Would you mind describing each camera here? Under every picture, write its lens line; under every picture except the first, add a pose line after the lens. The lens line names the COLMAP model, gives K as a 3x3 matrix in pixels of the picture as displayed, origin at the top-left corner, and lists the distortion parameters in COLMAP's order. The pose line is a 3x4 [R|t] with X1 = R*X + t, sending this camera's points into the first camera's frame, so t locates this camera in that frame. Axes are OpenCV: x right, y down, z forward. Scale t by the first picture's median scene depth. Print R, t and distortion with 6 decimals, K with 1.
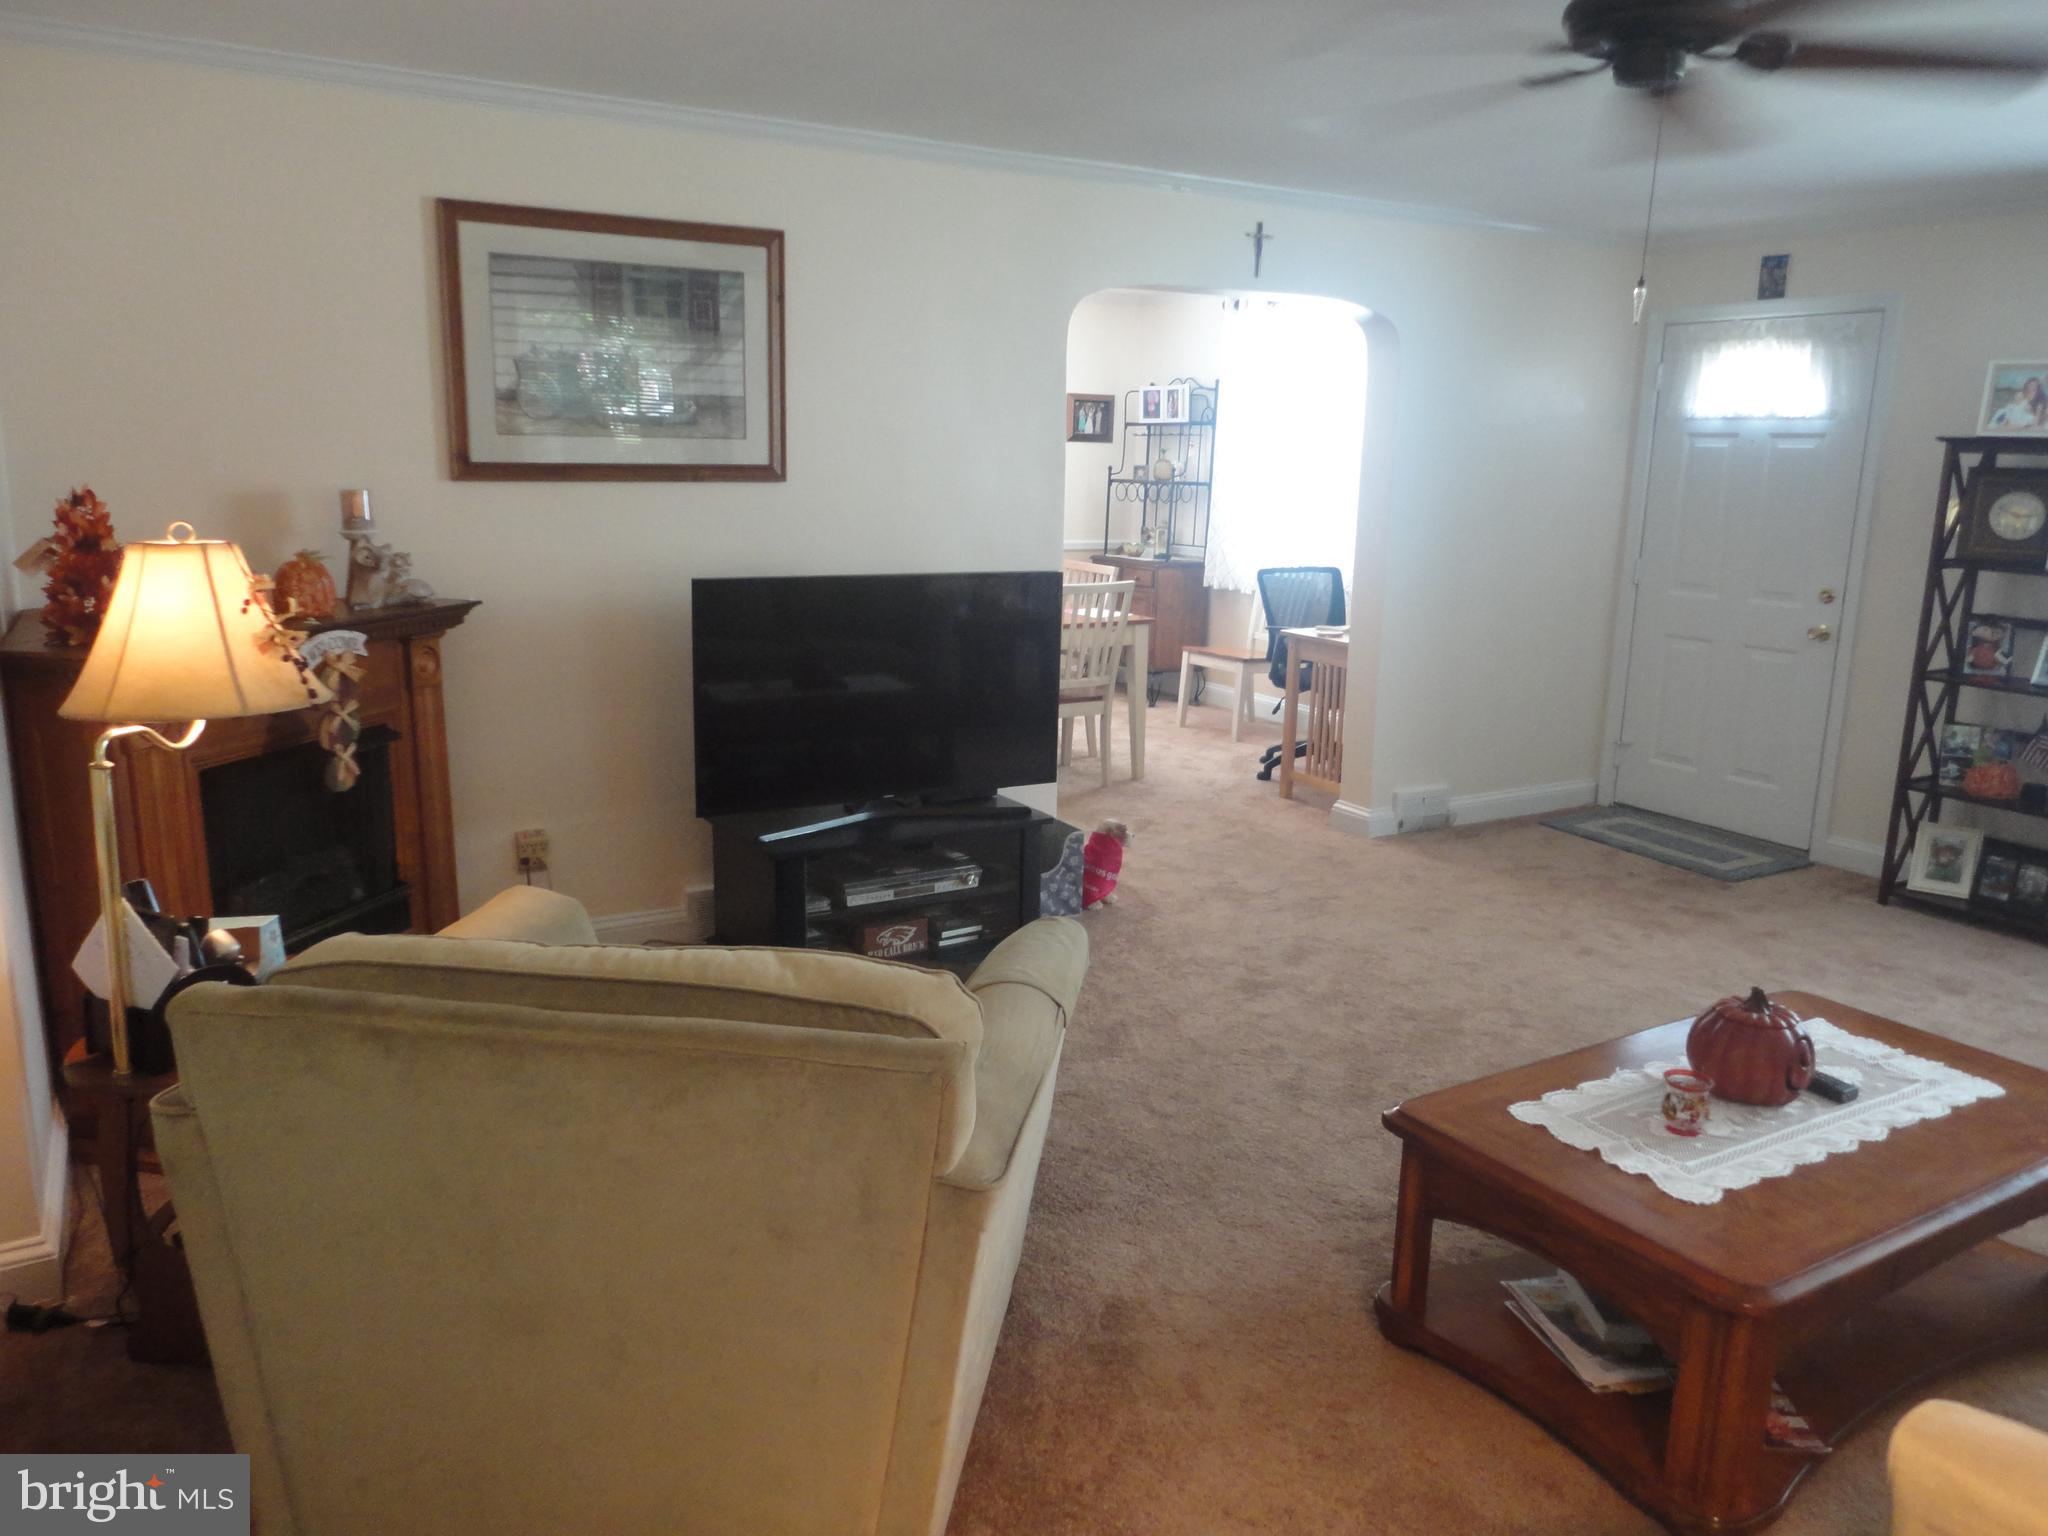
lens RADIAL K [[1481.9, 0, 1018.7], [0, 1481.9, 774.6], [0, 0, 1]] dist [-0.006542, 0.005960]
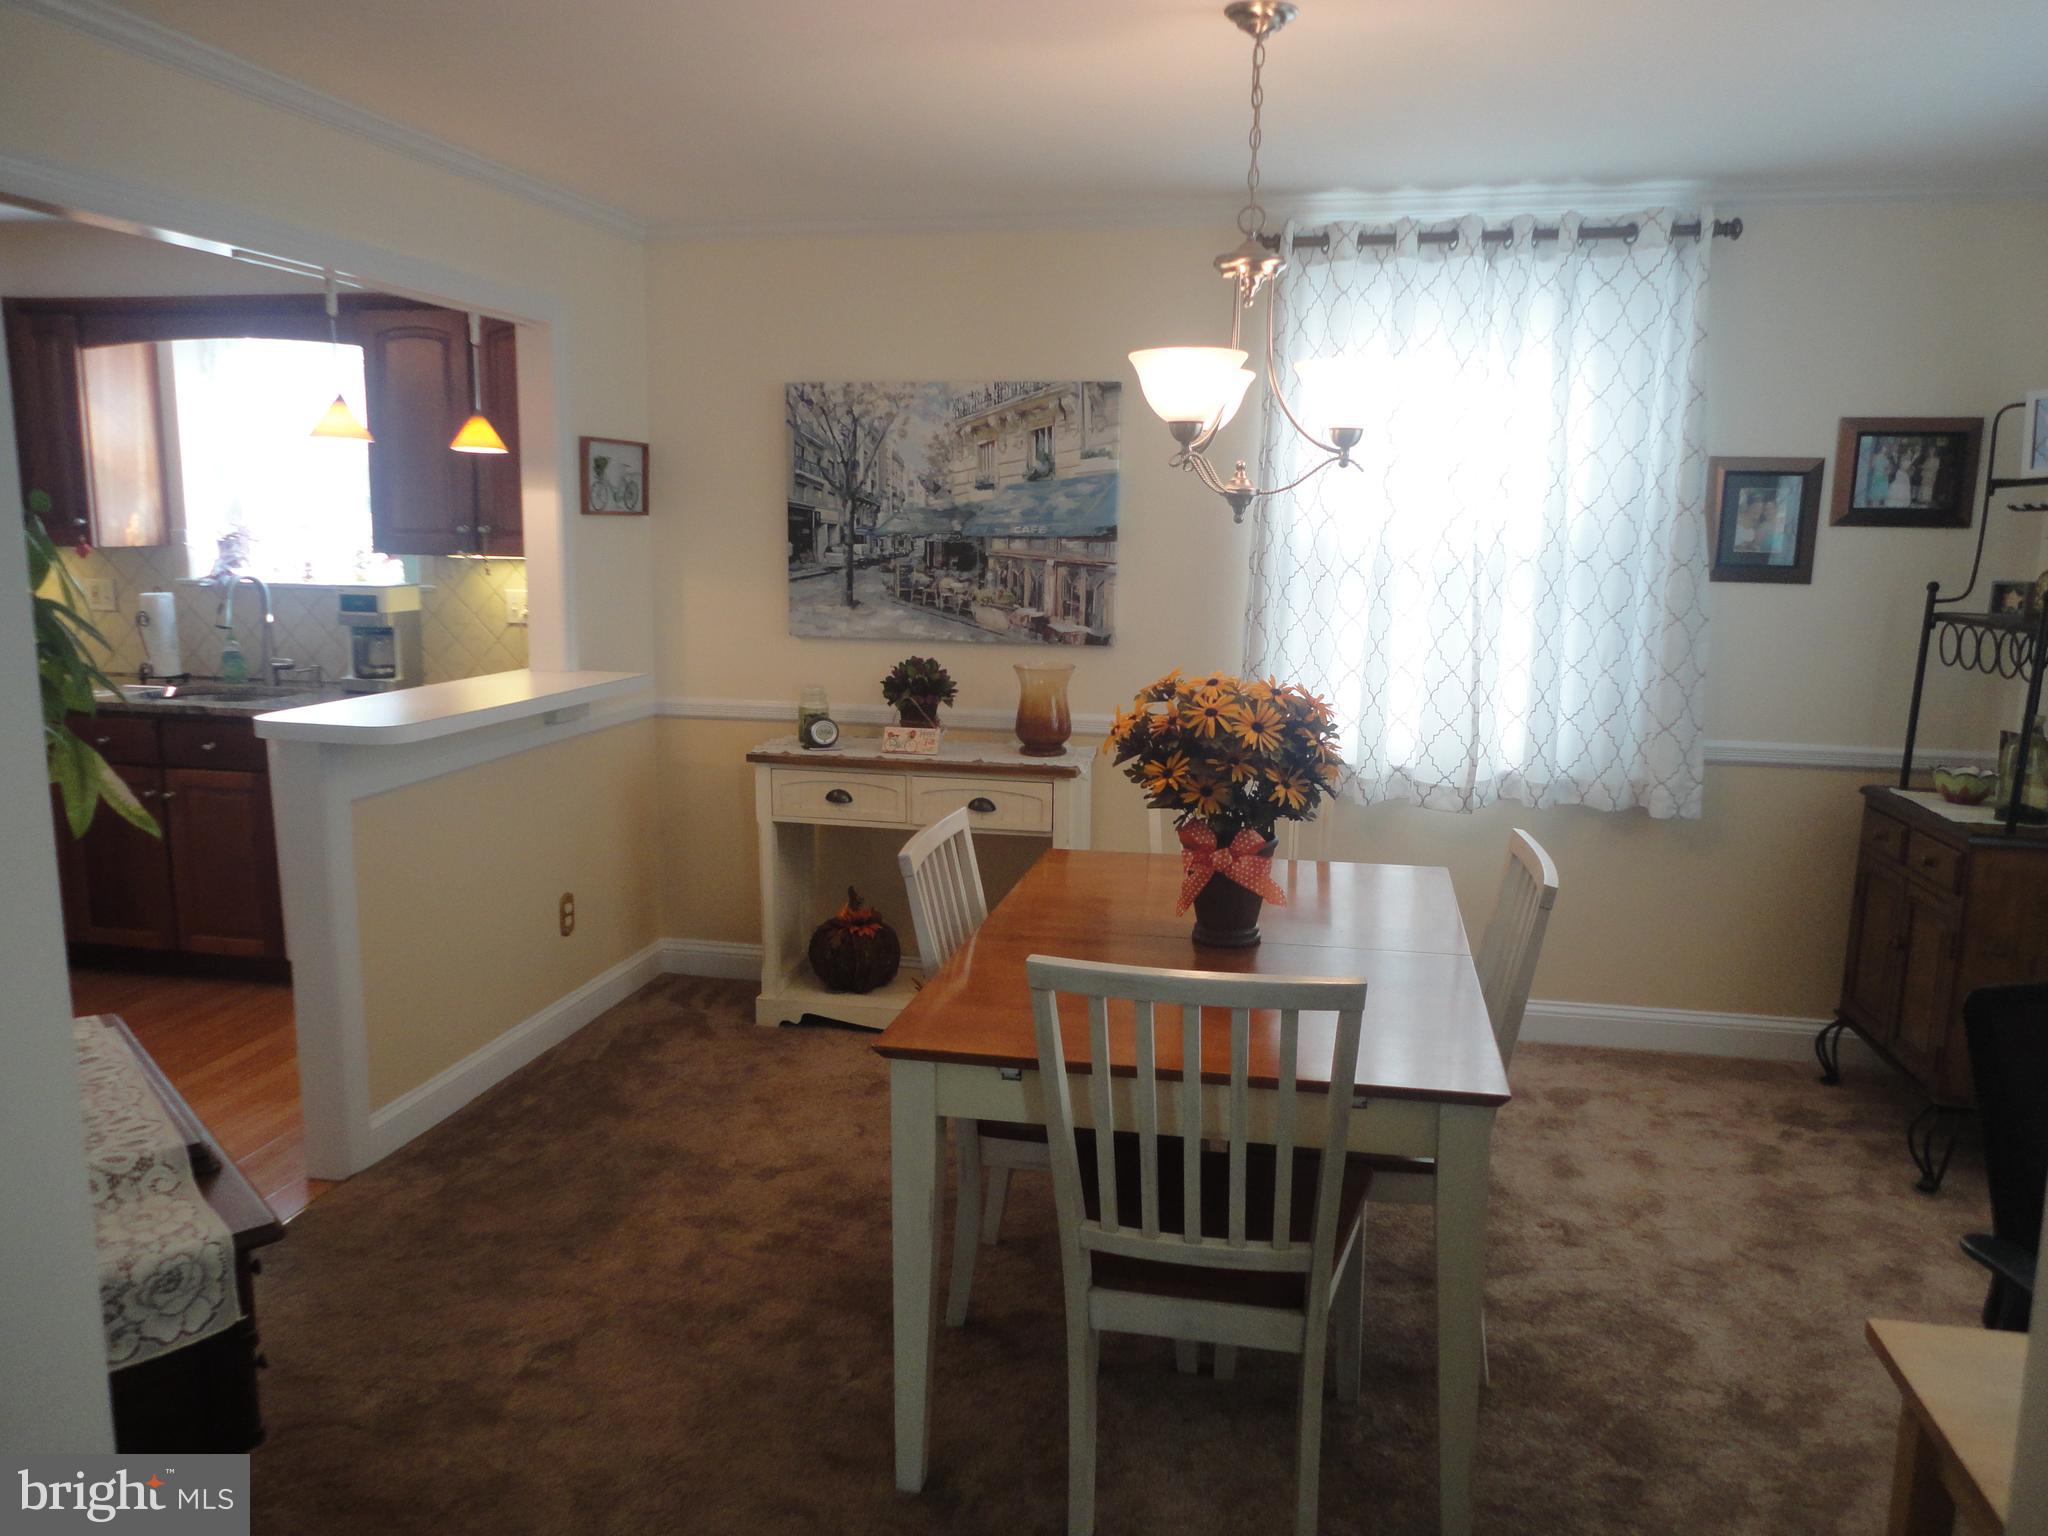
lens RADIAL K [[1481.9, 0, 1023.4], [0, 1481.9, 764.1], [0, 0, 1]] dist [-0.006542, 0.005960]
pose [[0.732886, 0.101040, -0.672806, 0.163257], [-0.145866, 0.989251, -0.010328, -0.116086], [0.664531, 0.105708, 0.739746, 0.526717]]
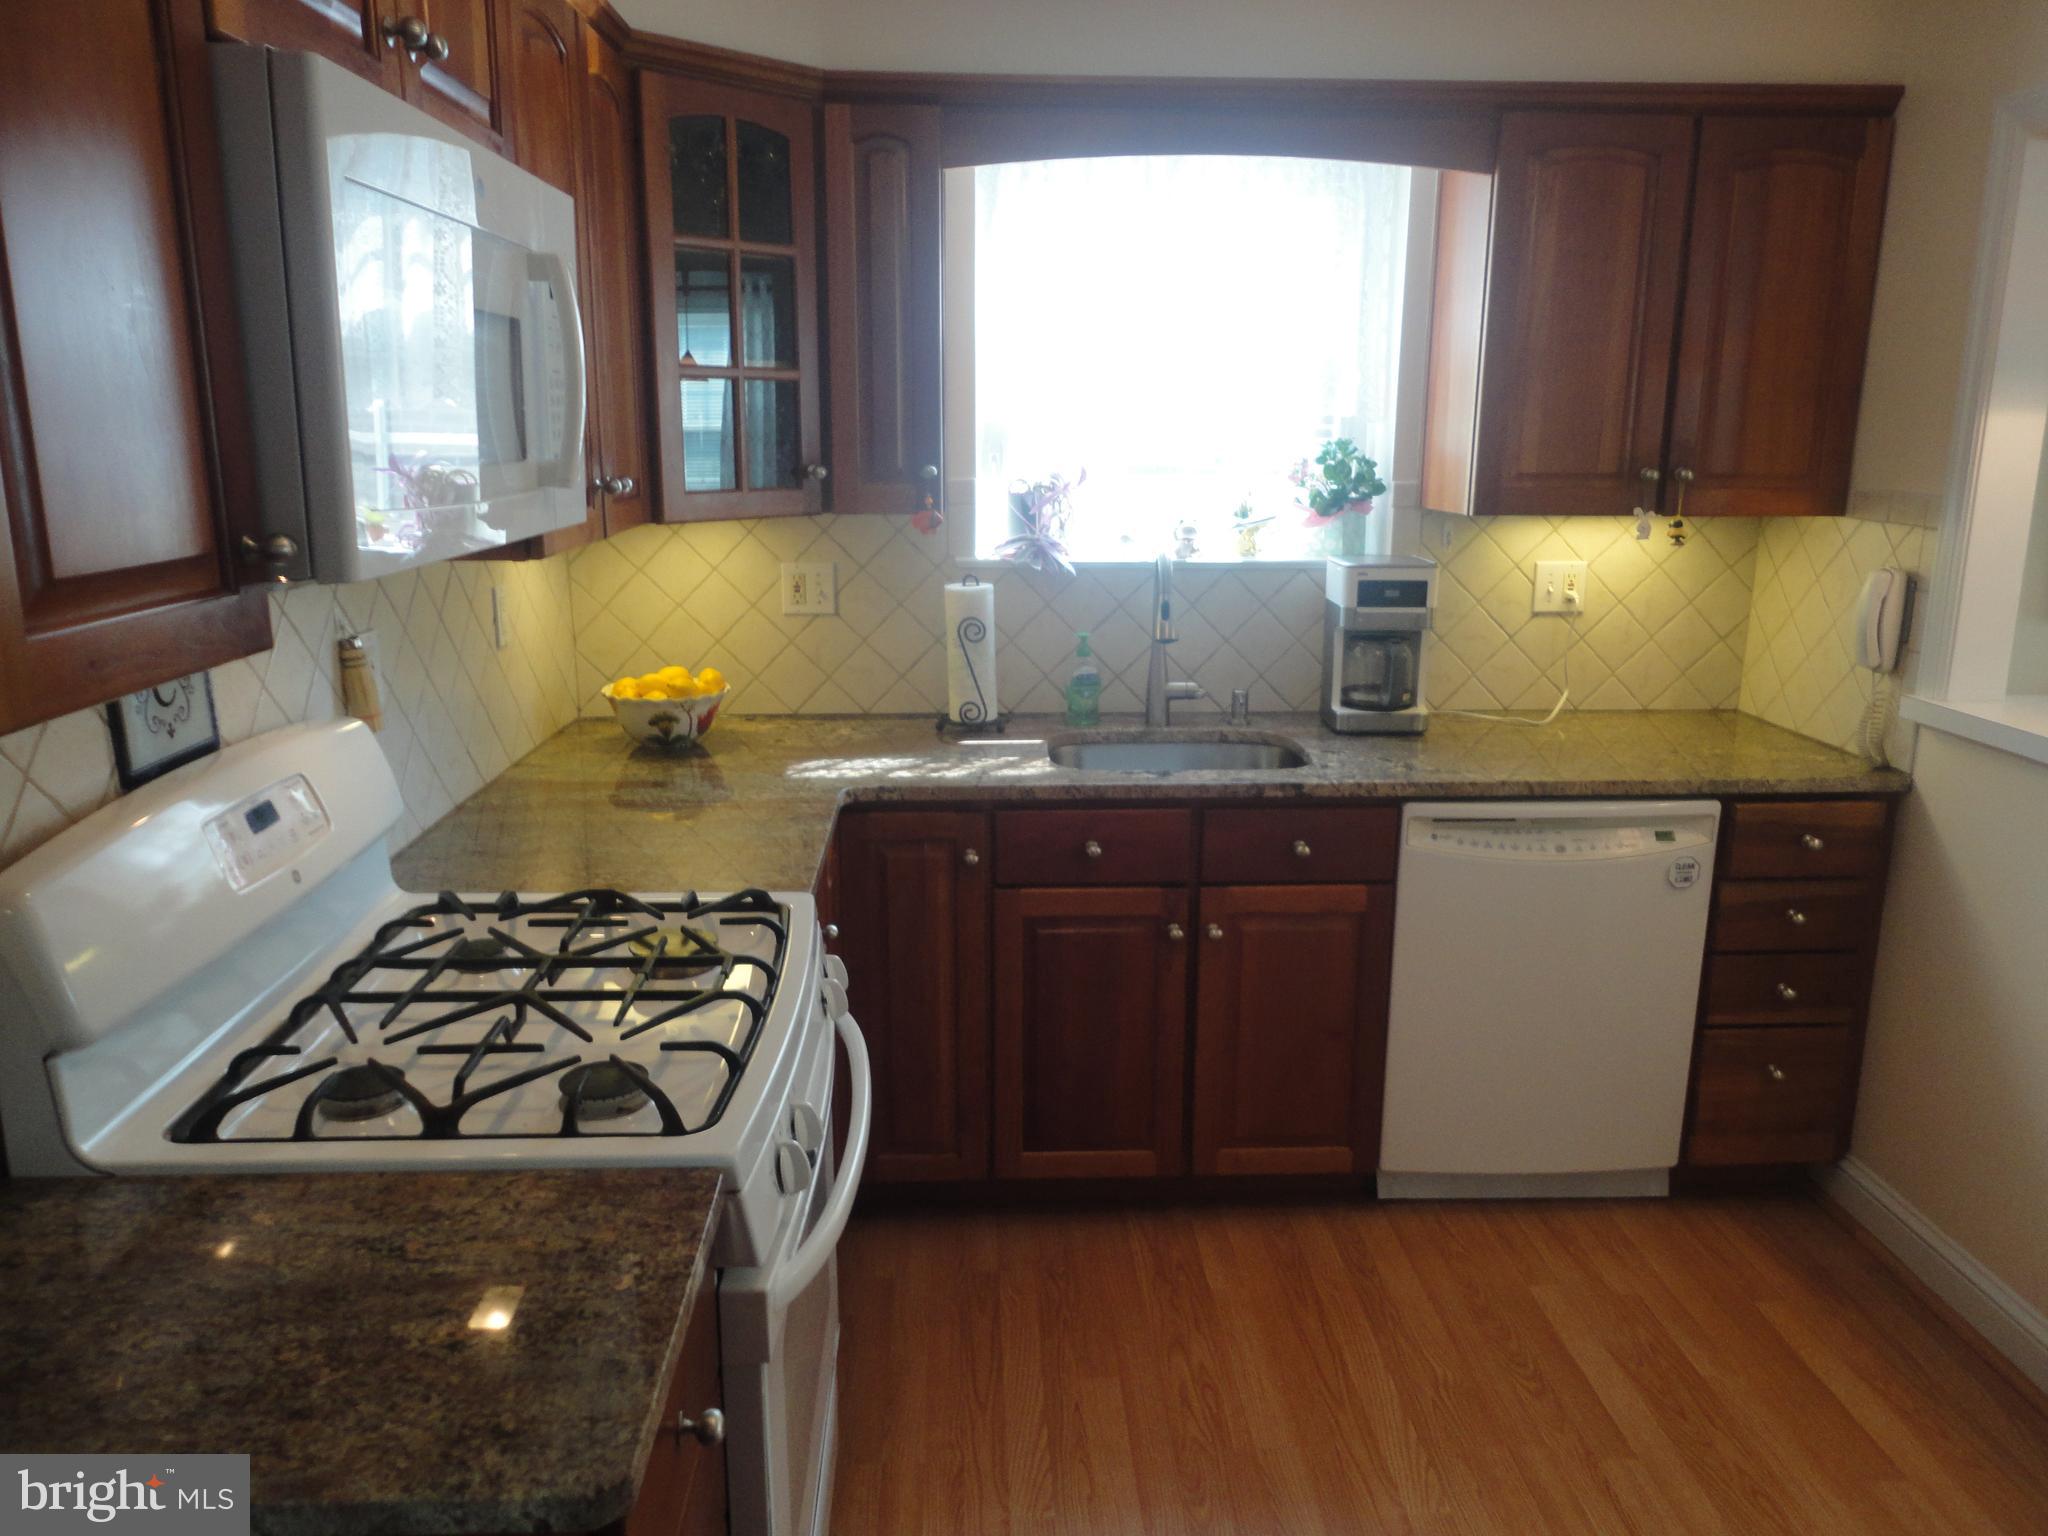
lens RADIAL K [[1481.9, 0, 1022.9], [0, 1481.9, 759.0], [0, 0, 1]] dist [-0.006542, 0.005960]
pose [[0.877258, 0.090864, -0.471341, -0.303789], [-0.089768, 0.995652, 0.024864, -0.106933], [0.471551, 0.020499, 0.881601, 0.416886]]
